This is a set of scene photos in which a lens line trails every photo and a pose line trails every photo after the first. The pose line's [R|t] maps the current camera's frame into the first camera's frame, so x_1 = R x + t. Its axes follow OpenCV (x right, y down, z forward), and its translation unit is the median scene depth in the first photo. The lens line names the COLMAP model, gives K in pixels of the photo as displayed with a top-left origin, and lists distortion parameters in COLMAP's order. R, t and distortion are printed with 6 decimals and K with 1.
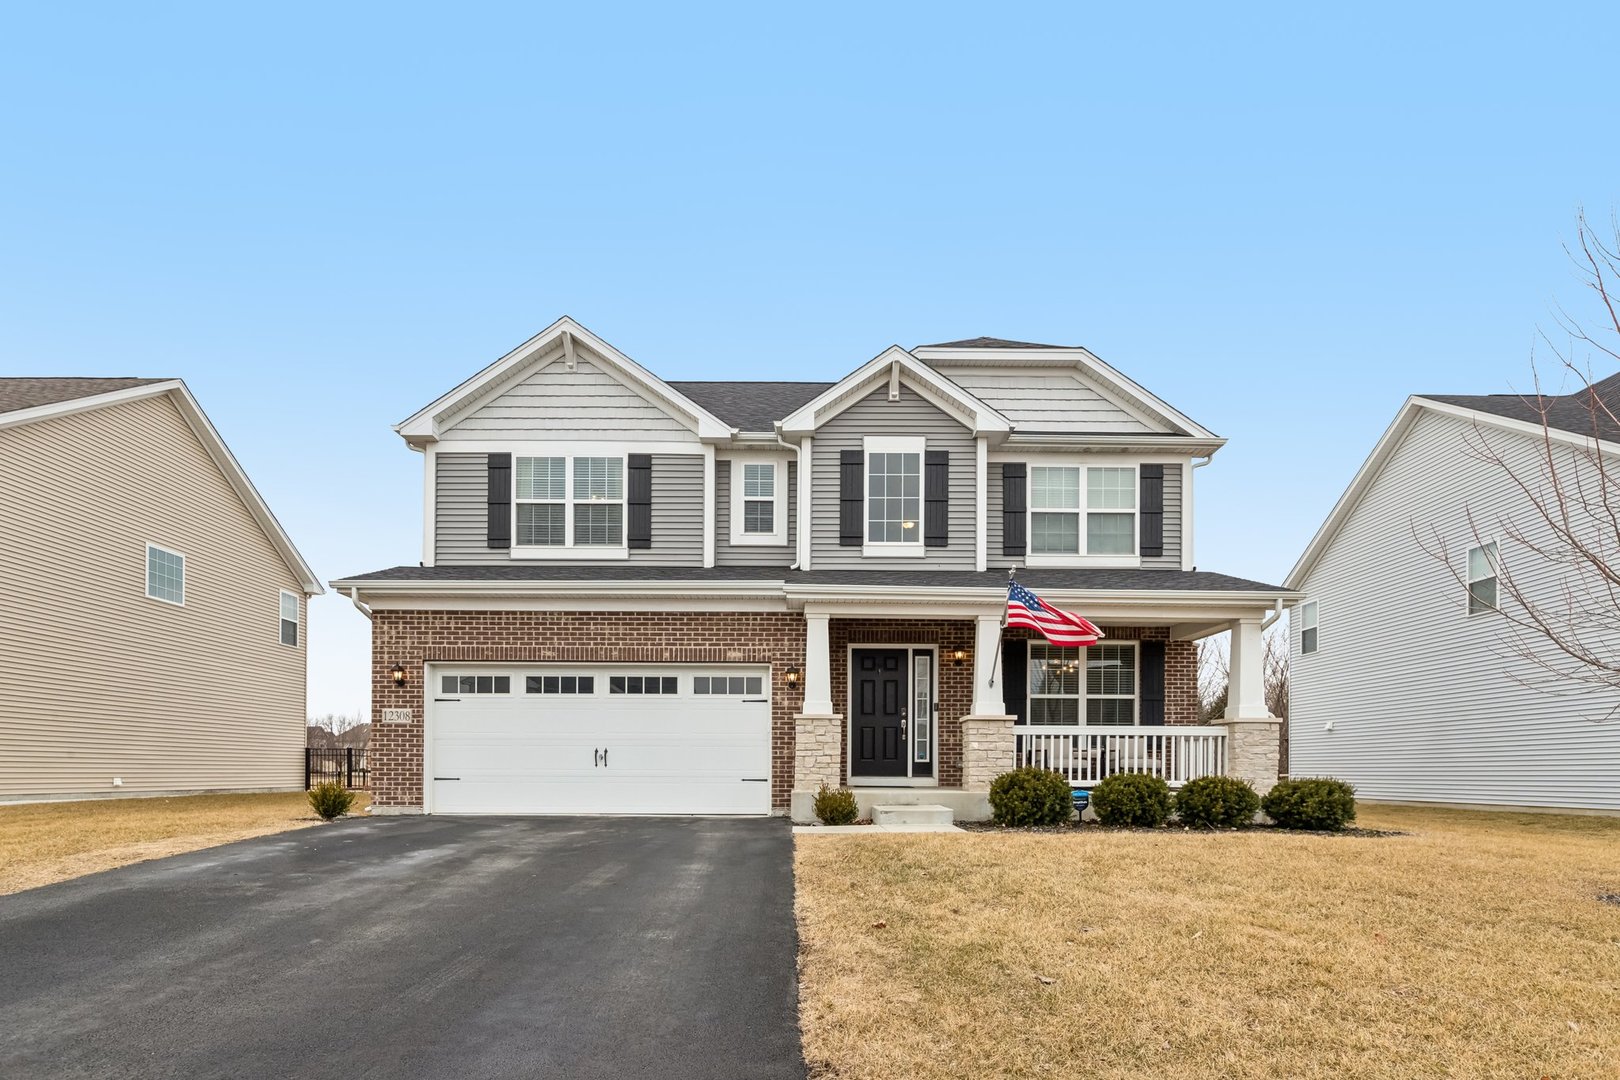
lens RADIAL K [[869.2, 0, 805.3], [0, 869.2, 776.8], [0, 0, 1]] dist [-0.004244, -0.000212]
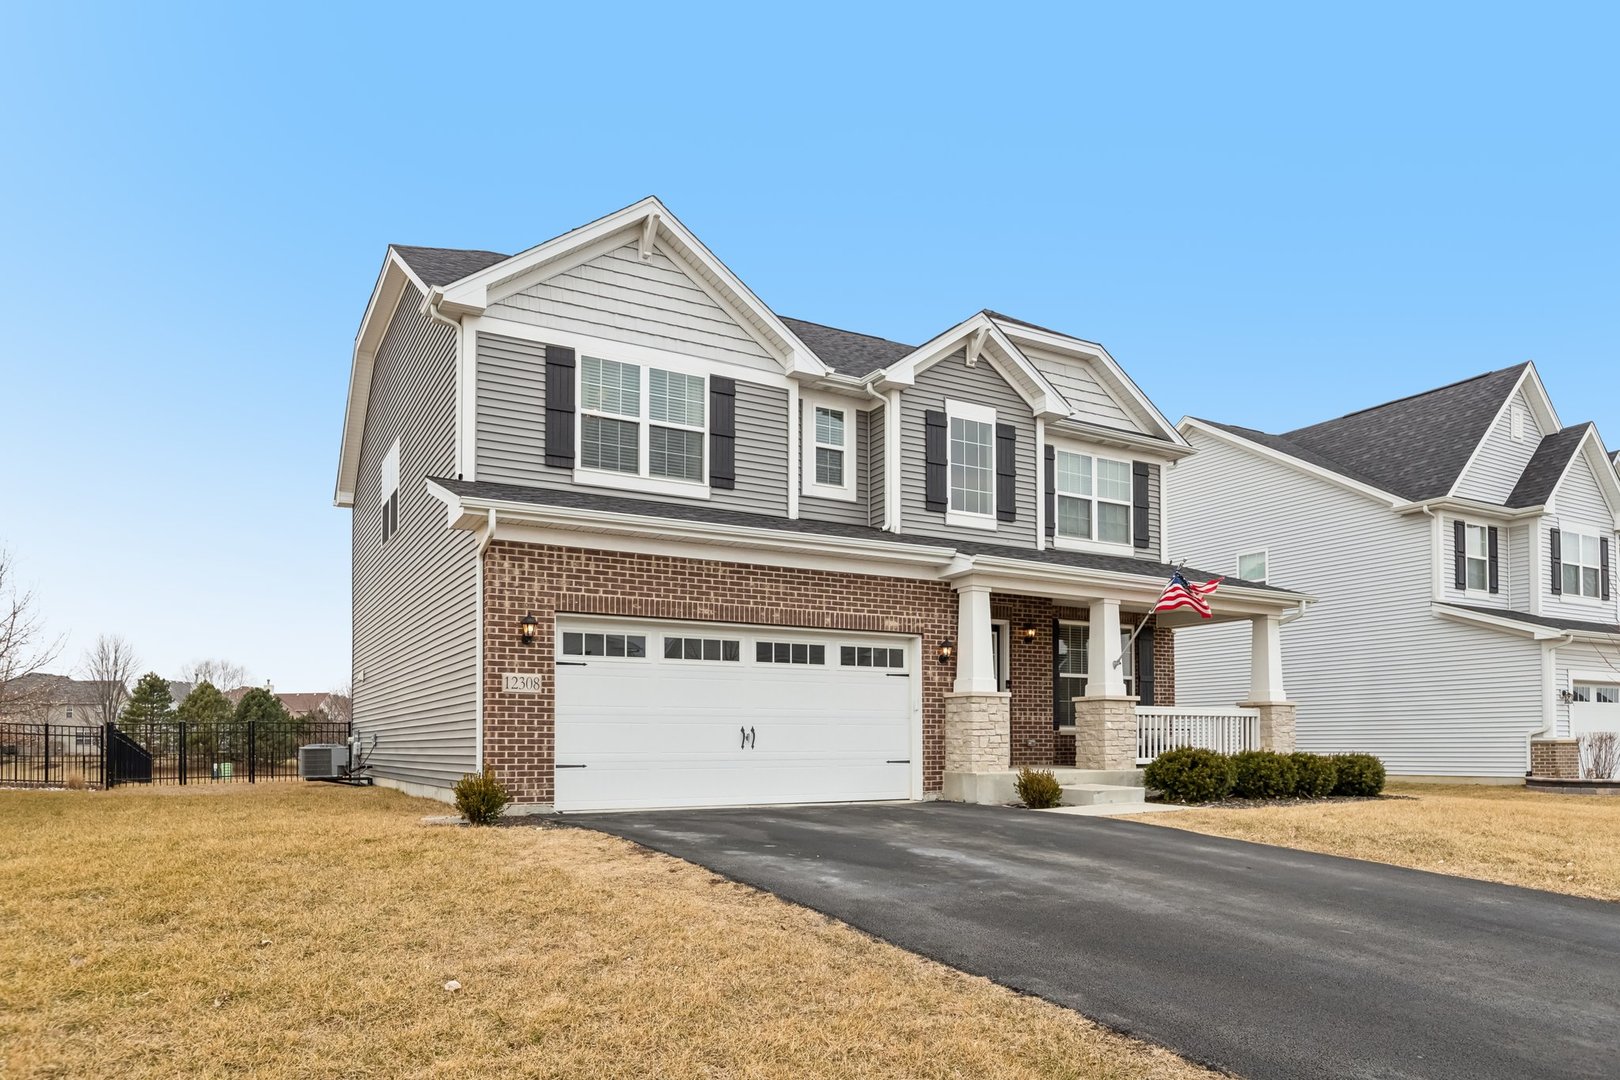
lens RADIAL K [[1036.6, 0, 783.7], [0, 1036.6, 727.8], [0, 0, 1]] dist [-0.001420, -0.000068]
pose [[0.877186, 0.001062, 0.480150, -0.645382], [0.008828, 0.999793, -0.018340, -0.012089], [-0.480070, 0.020327, 0.876995, 0.098089]]
